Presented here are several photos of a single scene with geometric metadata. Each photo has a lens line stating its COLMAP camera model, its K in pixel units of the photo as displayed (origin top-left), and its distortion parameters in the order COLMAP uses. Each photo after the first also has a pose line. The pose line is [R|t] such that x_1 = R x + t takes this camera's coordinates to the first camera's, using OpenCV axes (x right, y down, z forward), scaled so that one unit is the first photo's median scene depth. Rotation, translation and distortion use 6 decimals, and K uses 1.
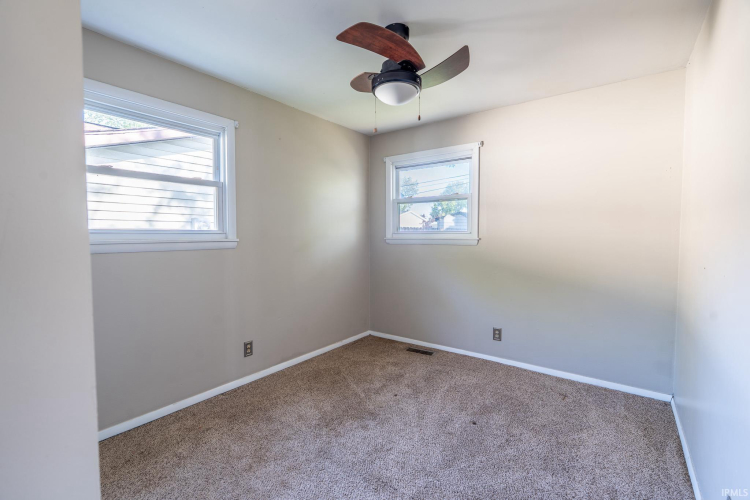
lens RADIAL K [[336.2, 0, 377.7], [0, 336.2, 248.7], [0, 0, 1]] dist [-0.004268, 0.000337]
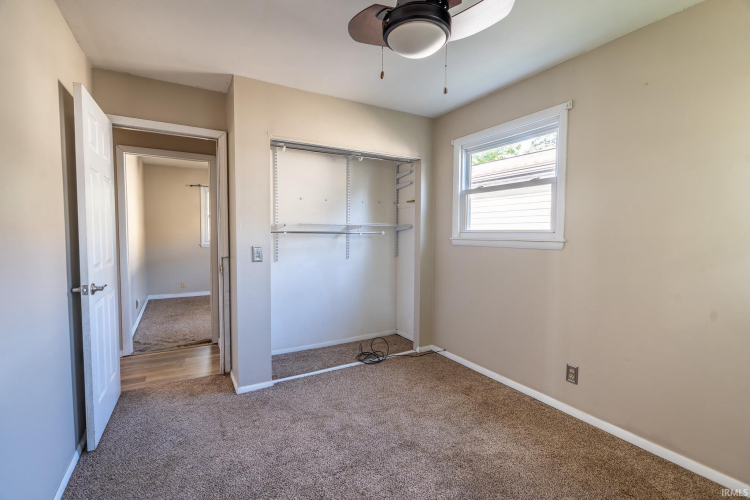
lens RADIAL K [[336.2, 0, 376.0], [0, 336.2, 252.2], [0, 0, 1]] dist [-0.004268, 0.000337]
pose [[-0.398542, 0.046916, -0.915949, 0.608210], [-0.044781, 0.996504, 0.070527, -0.037863], [0.916056, 0.069125, -0.395047, 0.976471]]
